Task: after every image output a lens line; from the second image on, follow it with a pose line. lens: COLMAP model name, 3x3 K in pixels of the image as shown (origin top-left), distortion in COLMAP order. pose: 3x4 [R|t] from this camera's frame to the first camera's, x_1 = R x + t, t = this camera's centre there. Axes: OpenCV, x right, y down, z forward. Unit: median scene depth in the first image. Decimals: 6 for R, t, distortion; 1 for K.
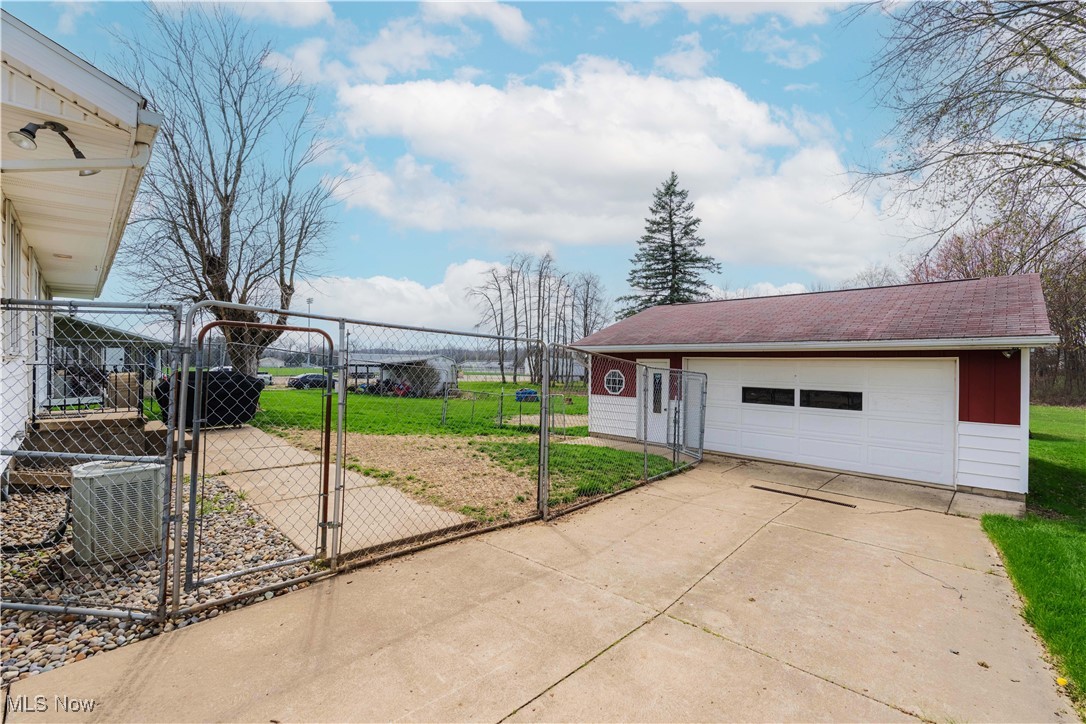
lens RADIAL K [[482.6, 0, 541.2], [0, 482.6, 362.7], [0, 0, 1]] dist [0.003999, 0.000372]
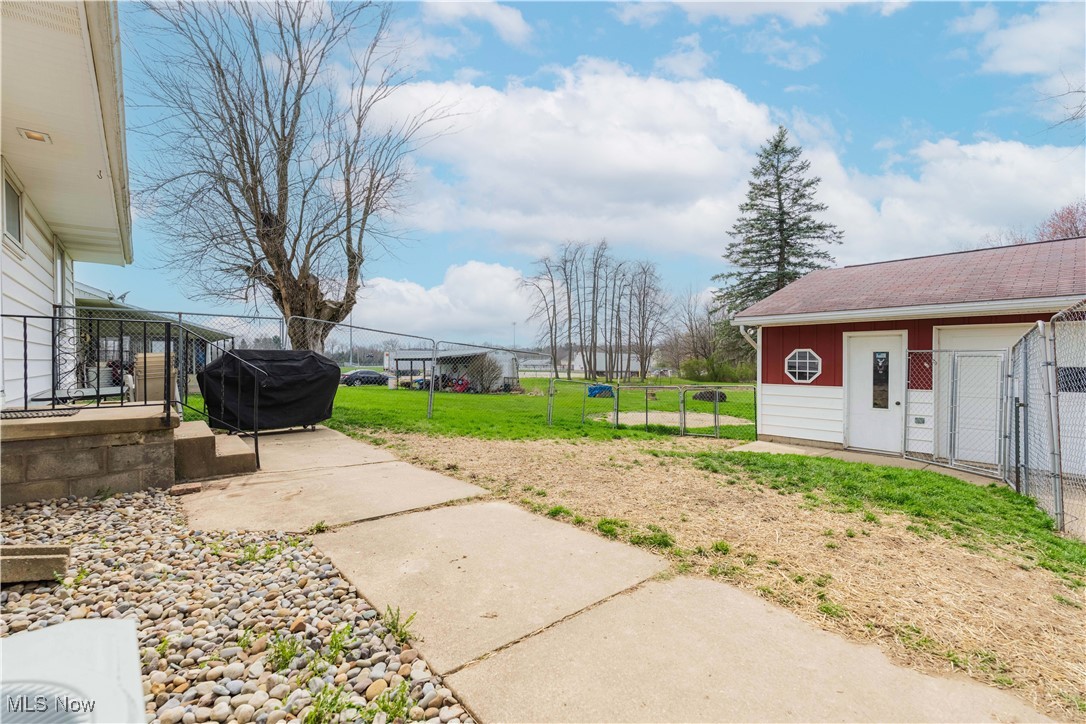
lens RADIAL K [[482.6, 0, 544.2], [0, 482.6, 360.2], [0, 0, 1]] dist [0.003999, 0.000372]
pose [[0.997916, -0.010160, -0.063719, -0.096373], [0.010087, 0.999948, -0.001469, 0.014580], [0.063730, 0.000823, 0.997967, 0.127582]]
